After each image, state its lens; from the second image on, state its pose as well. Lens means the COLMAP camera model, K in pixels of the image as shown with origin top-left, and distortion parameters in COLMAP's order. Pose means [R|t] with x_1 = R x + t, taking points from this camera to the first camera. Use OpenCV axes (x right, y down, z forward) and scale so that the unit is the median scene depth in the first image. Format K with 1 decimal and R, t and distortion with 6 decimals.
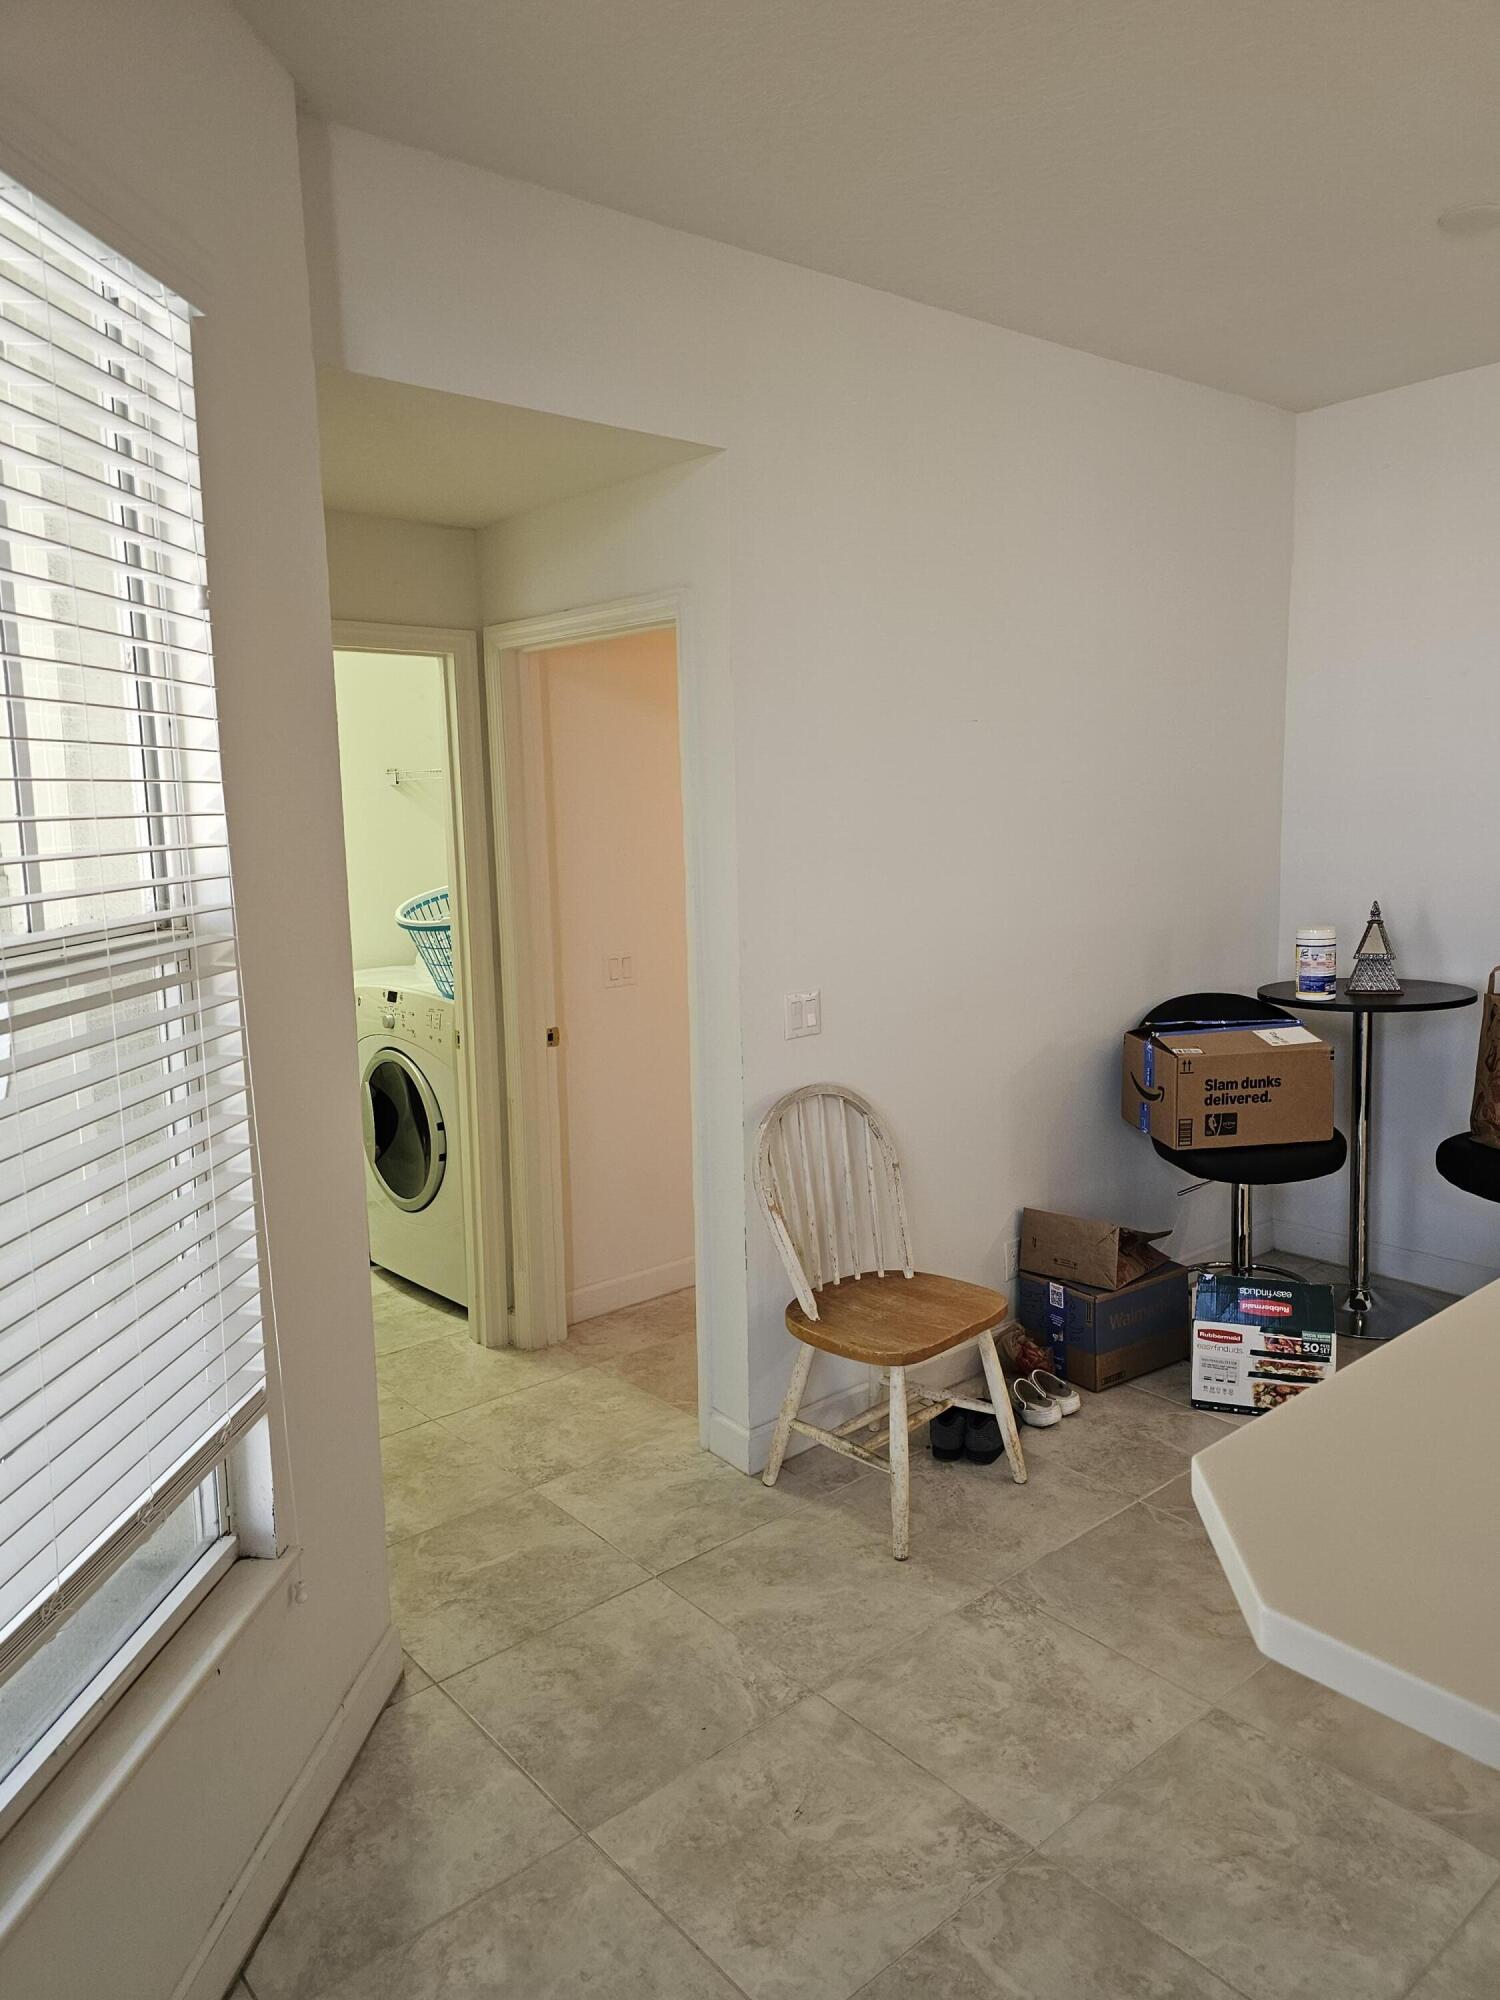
lens RADIAL K [[1372.8, 0, 759.8], [0, 1372.8, 975.5], [0, 0, 1]] dist [0.070216, -0.061591]
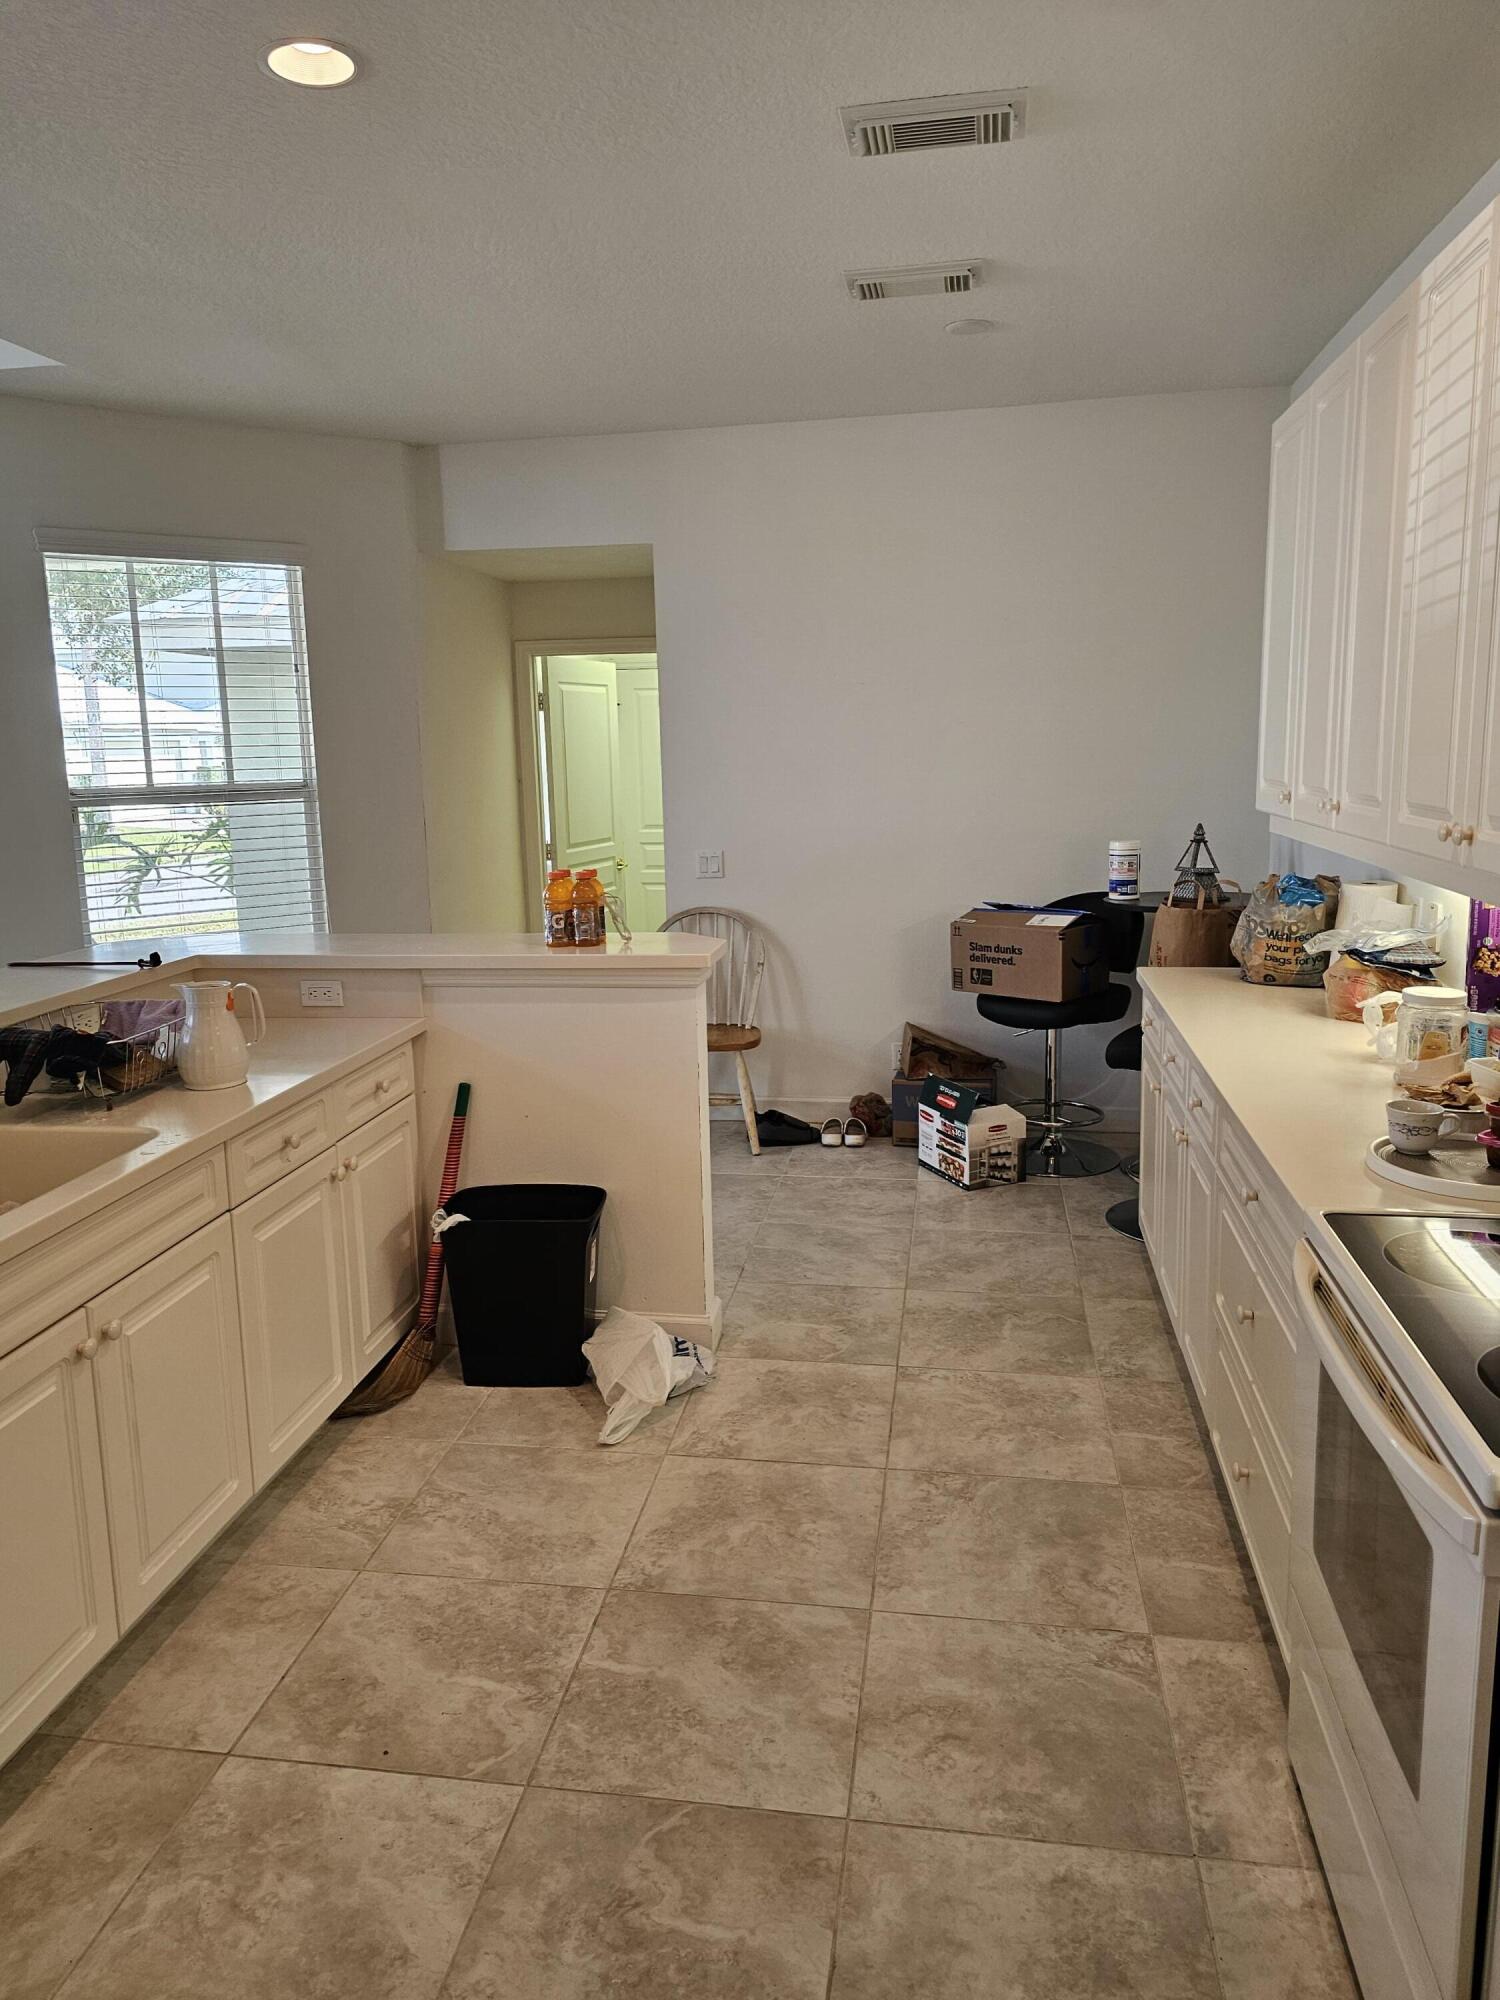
lens RADIAL K [[1362.3, 0, 739.1], [0, 1362.3, 965.4], [0, 0, 1]] dist [0.066992, -0.063733]
pose [[0.644308, 0.132568, -0.753188, 1.257326], [-0.090391, 0.991159, 0.097129, -0.013753], [0.759405, 0.005500, 0.650595, -0.065742]]
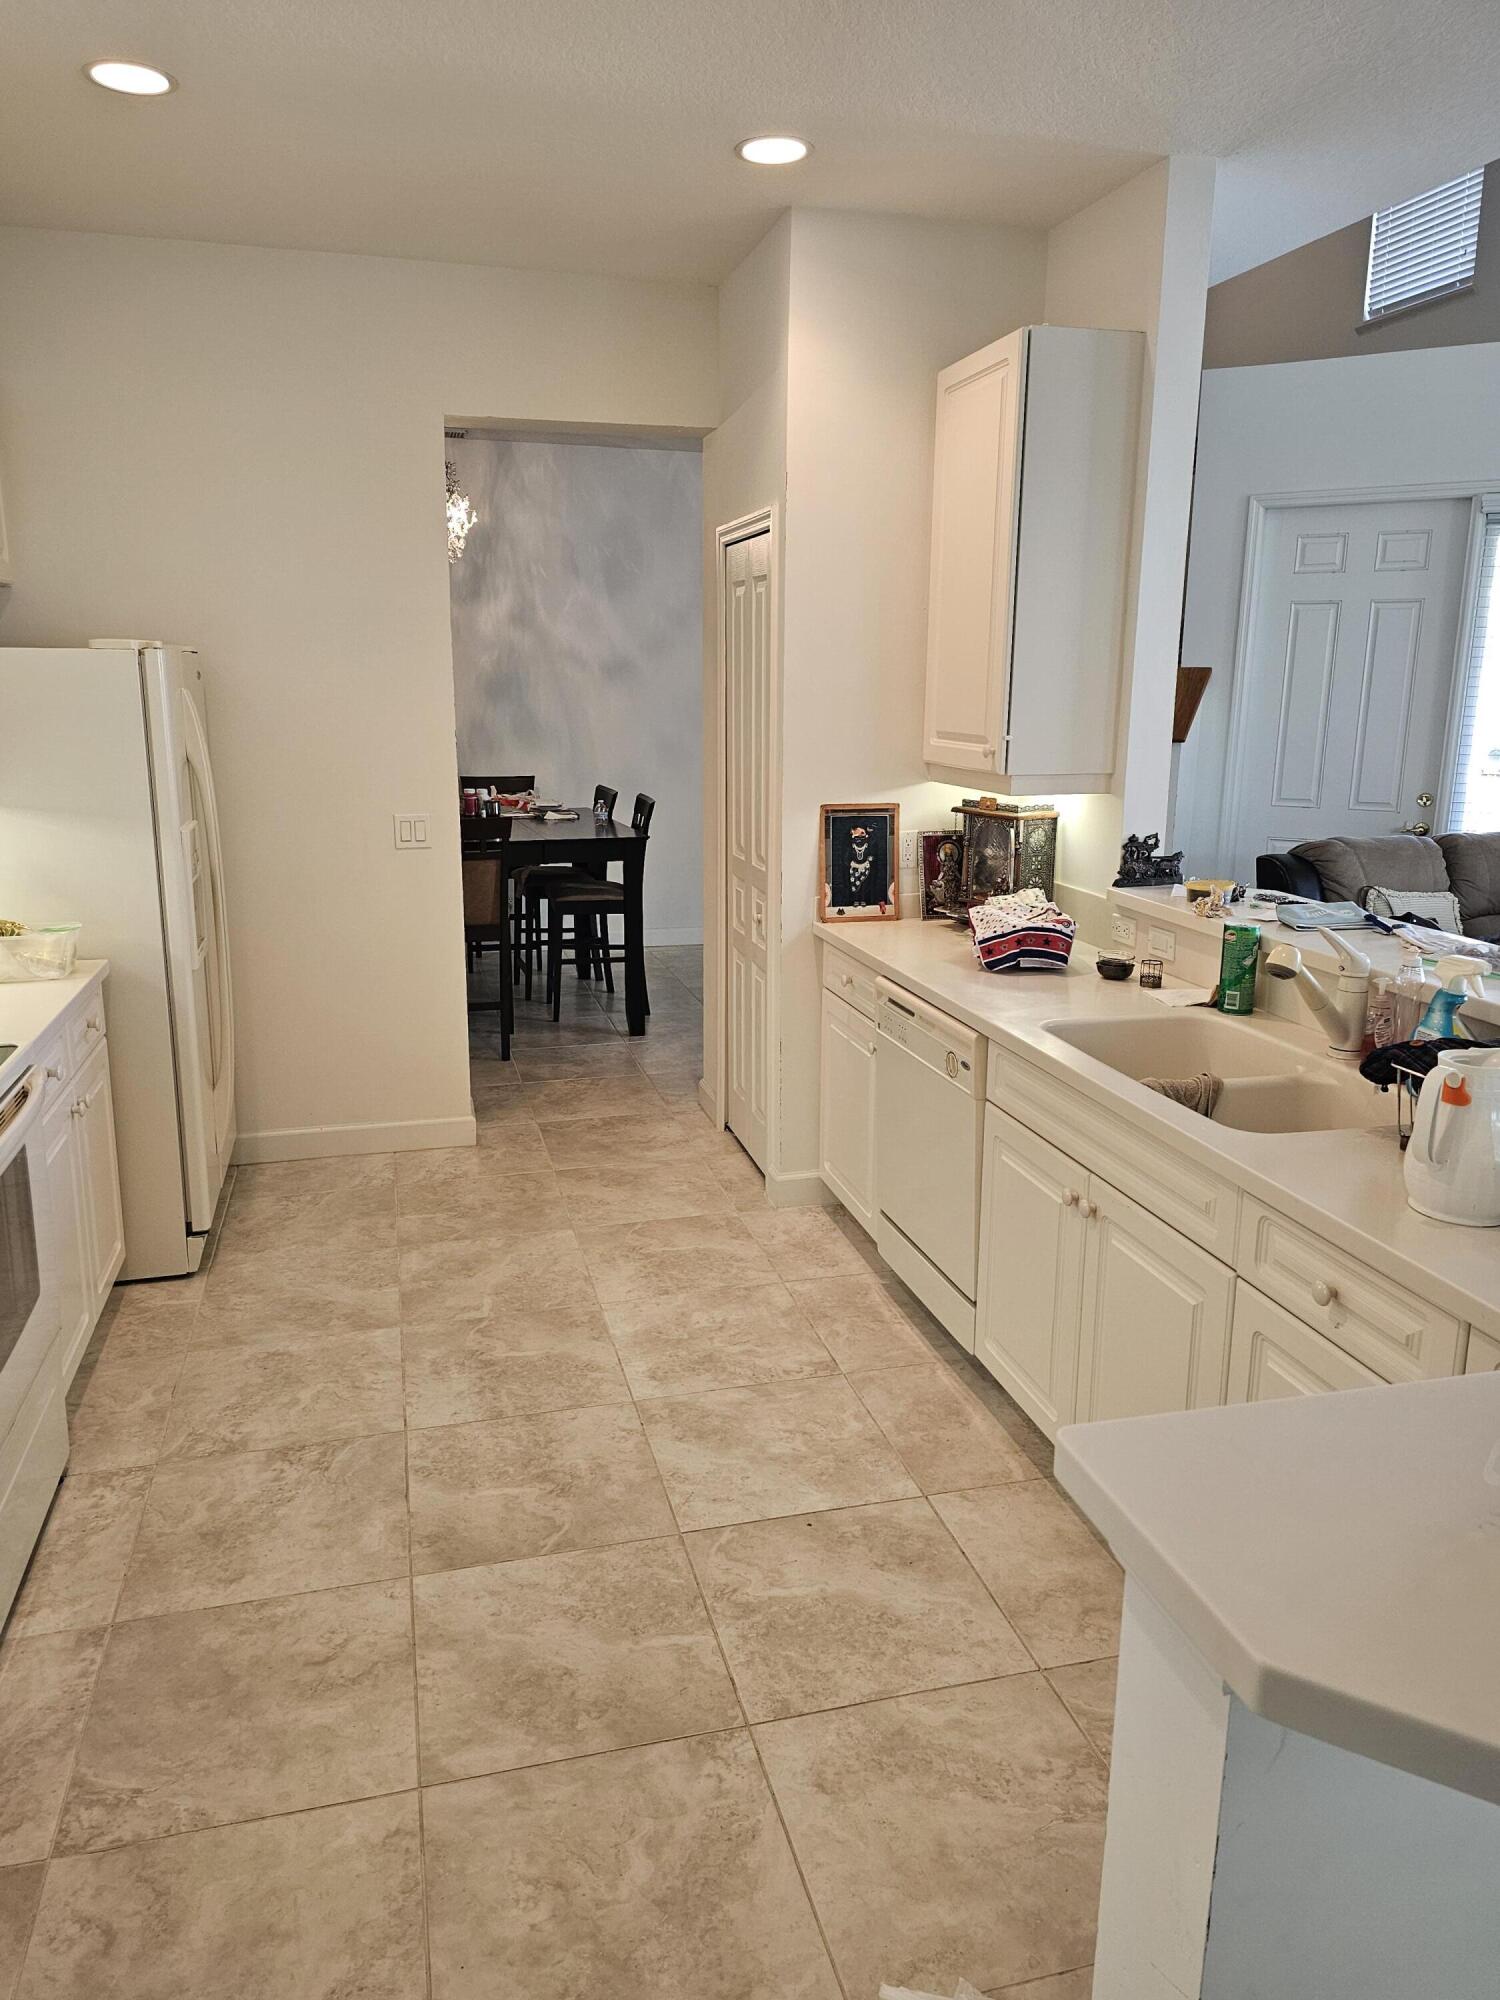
lens RADIAL K [[1320.4, 0, 724.7], [0, 1320.4, 955.5], [0, 0, 1]] dist [0.050747, -0.041606]
pose [[-0.900373, -0.074966, 0.428611, 0.473933], [0.070358, 0.947001, 0.313432, -0.109606], [-0.429392, 0.312362, -0.847380, 0.769650]]
